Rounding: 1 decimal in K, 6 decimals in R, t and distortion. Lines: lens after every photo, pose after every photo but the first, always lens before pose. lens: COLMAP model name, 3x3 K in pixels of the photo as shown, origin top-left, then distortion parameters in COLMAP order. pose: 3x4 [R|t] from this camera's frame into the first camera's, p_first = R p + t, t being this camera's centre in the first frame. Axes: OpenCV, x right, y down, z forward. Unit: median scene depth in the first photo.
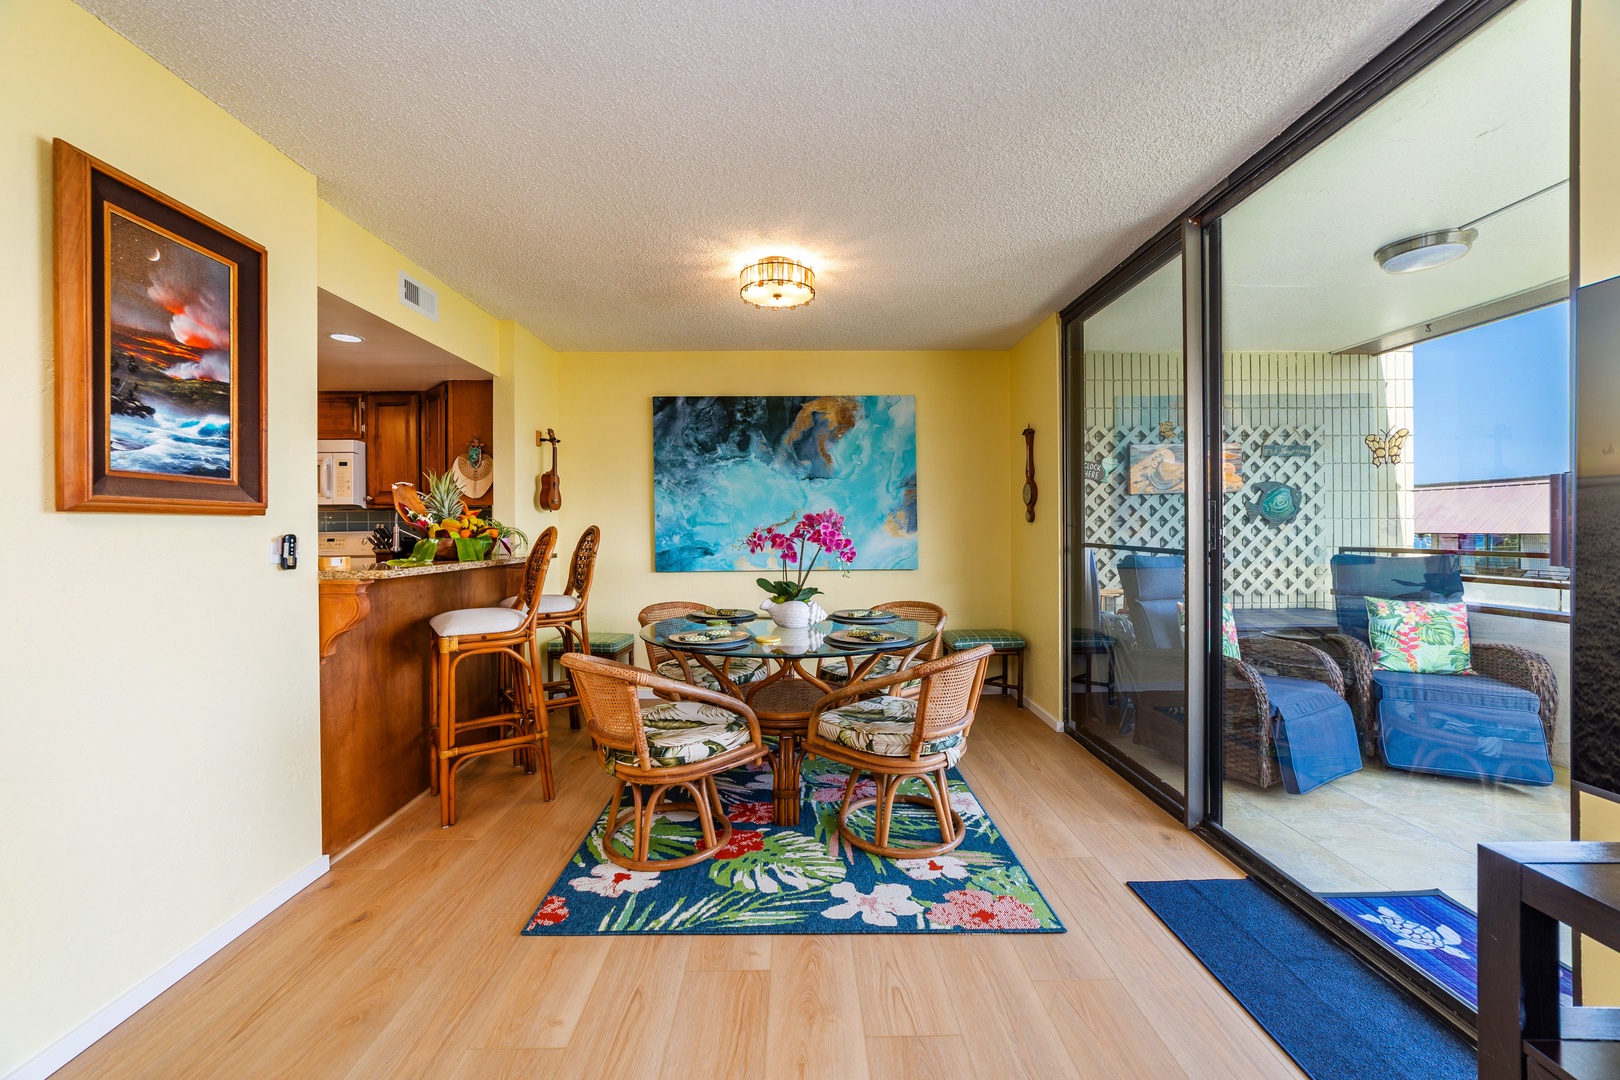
lens RADIAL K [[620.0, 0, 805.3], [0, 620.0, 529.3], [0, 0, 1]] dist [-0.031452, 0.013568]
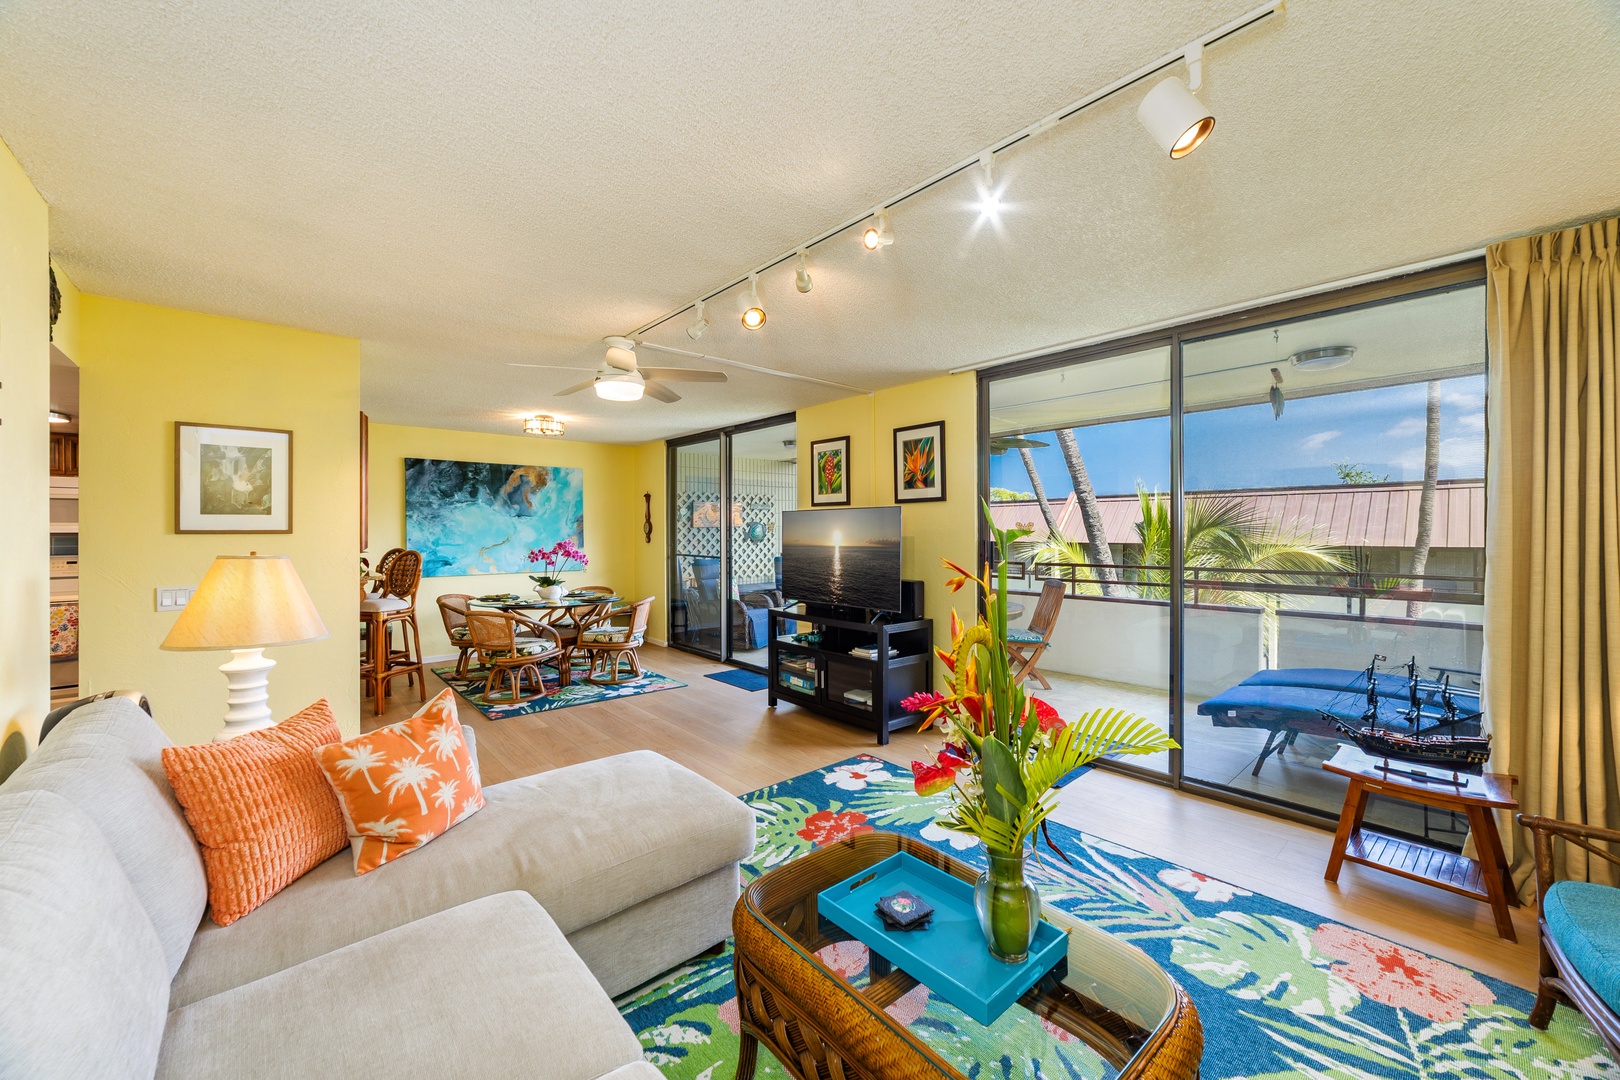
lens RADIAL K [[620.0, 0, 805.3], [0, 620.0, 529.3], [0, 0, 1]] dist [-0.031452, 0.013568]
pose [[0.761859, 0.007003, 0.647705, -0.613385], [-0.000907, 0.999952, -0.009745, -0.043341], [-0.647742, 0.006837, 0.761829, -0.938436]]
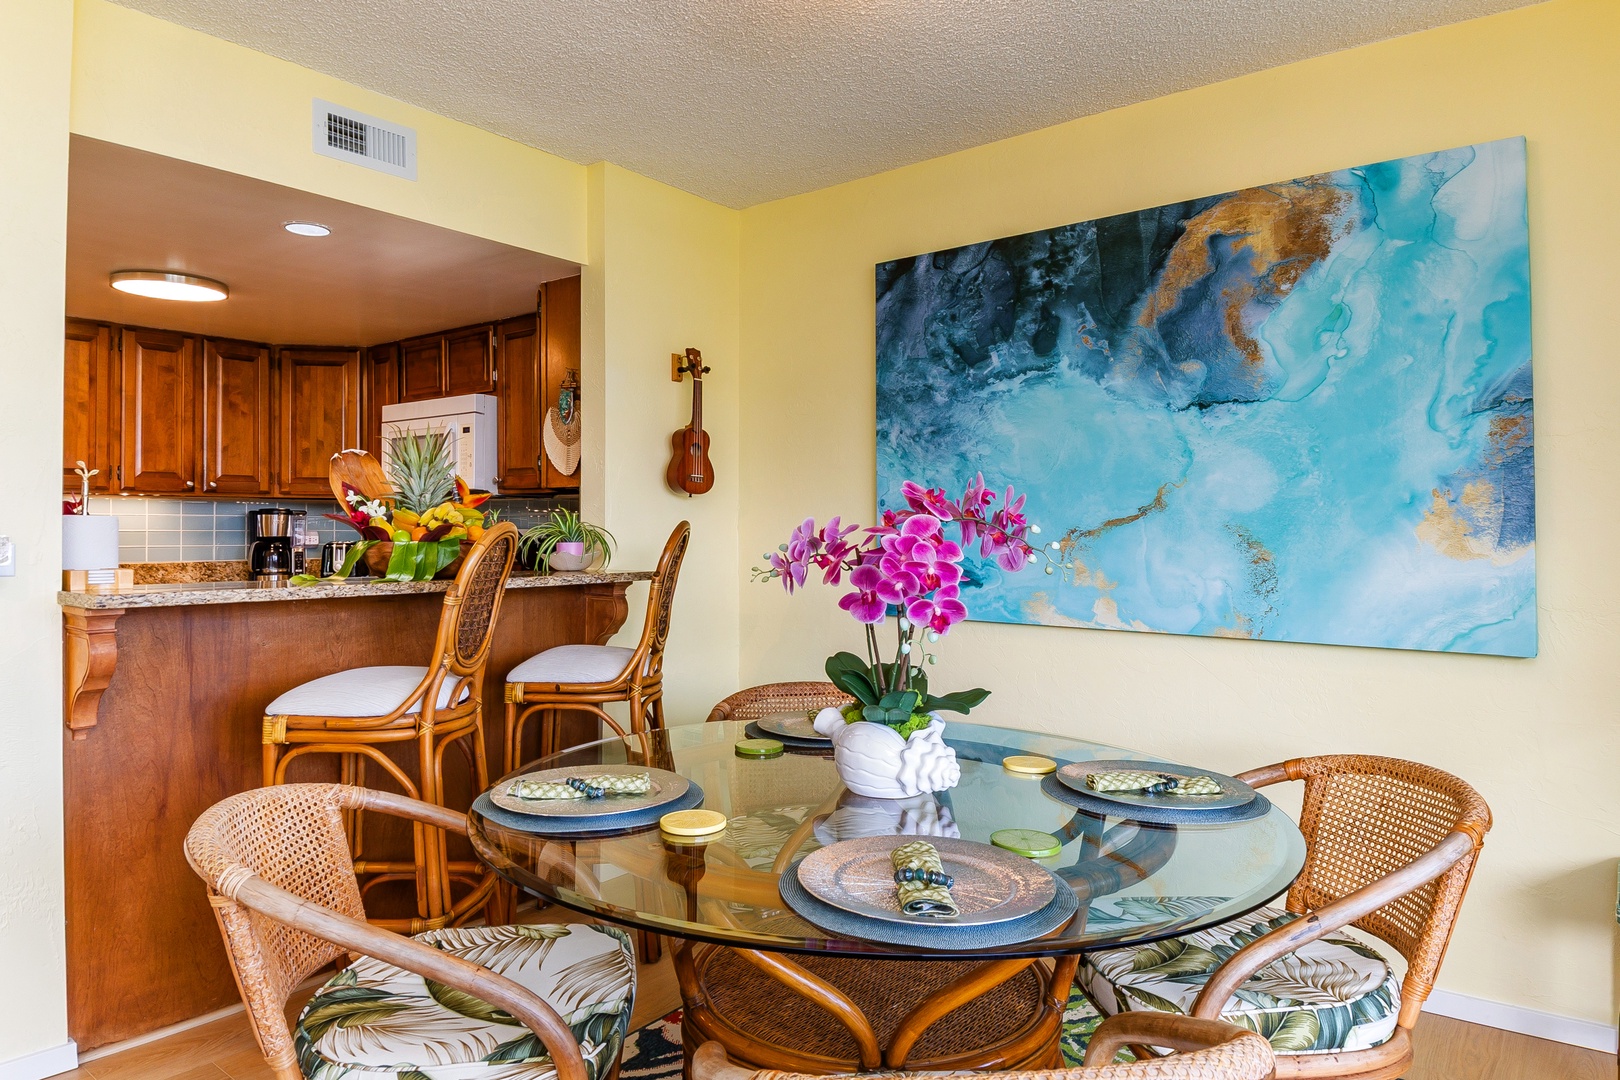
lens RADIAL K [[998.1, 0, 797.8], [0, 998.1, 522.1], [0, 0, 1]] dist [0.102413, -0.136473]
pose [[0.772433, 0.003996, -0.635084, 0.292640], [-0.008725, 0.999953, -0.004320, -0.002820], [0.635036, 0.008878, 0.772431, 0.442170]]
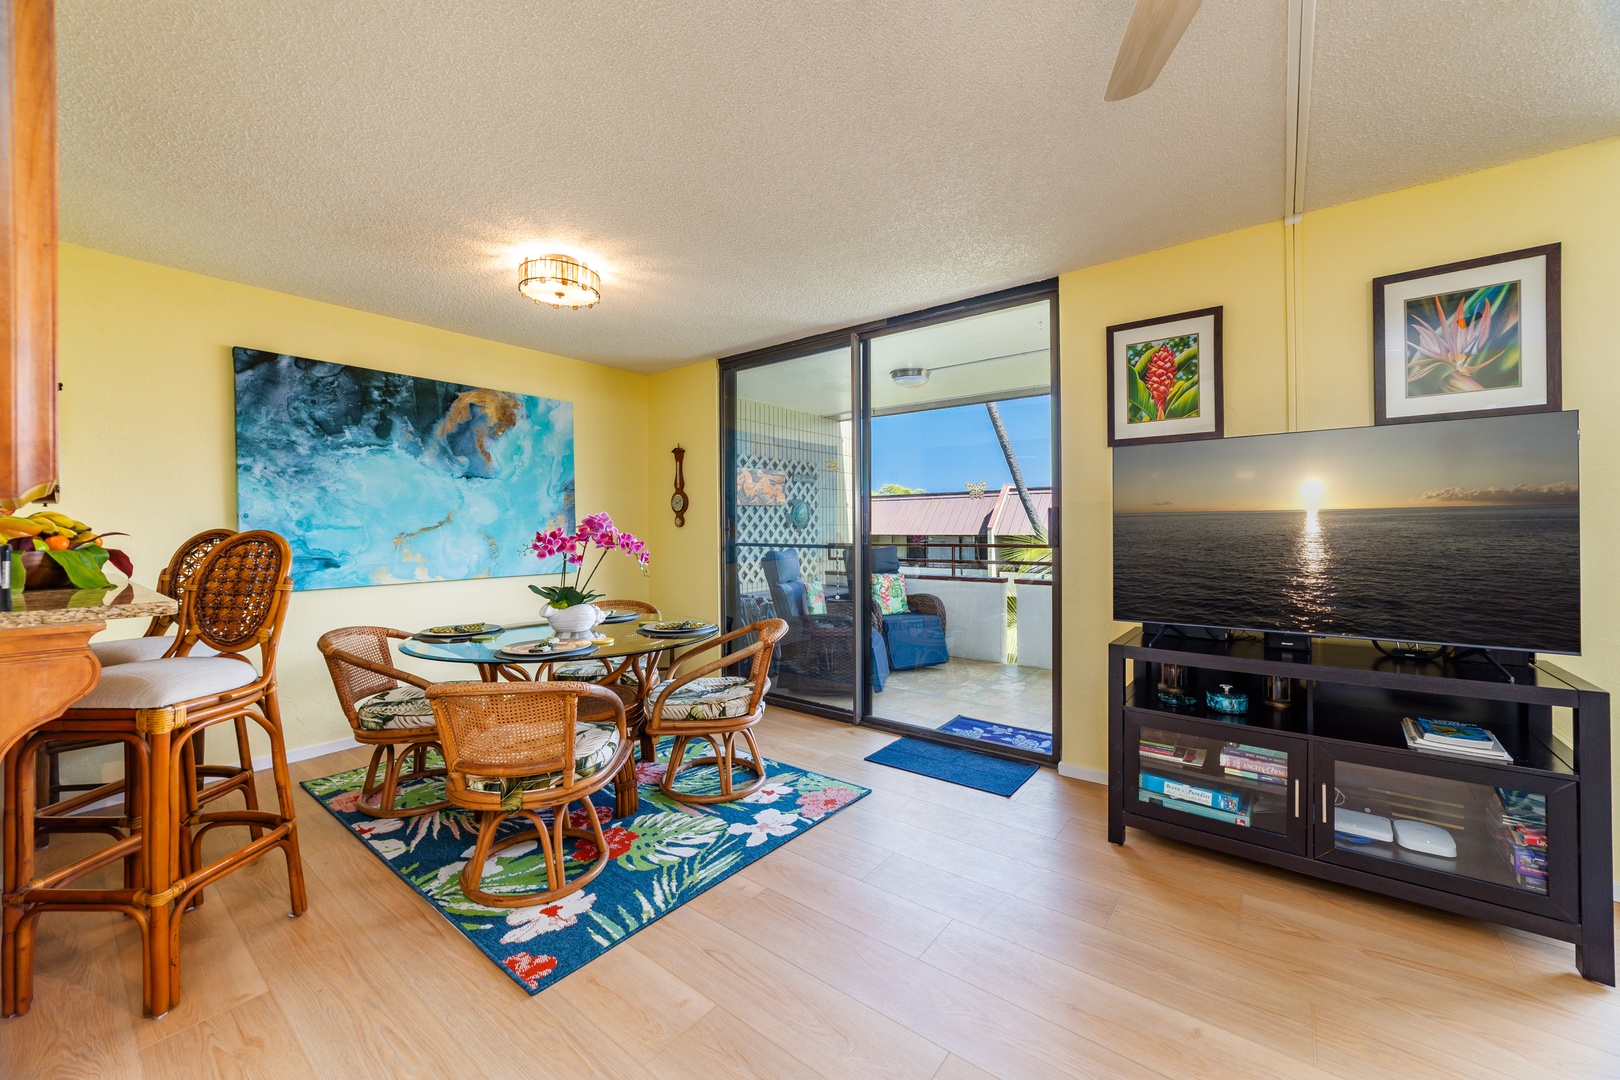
lens RADIAL K [[620.0, 0, 805.3], [0, 620.0, 529.3], [0, 0, 1]] dist [-0.031452, 0.013568]
pose [[0.629876, 0.000855, 0.776695, -0.497788], [0.005223, 0.999972, -0.005337, 0.001232], [-0.776678, 0.007418, 0.629854, 0.078183]]
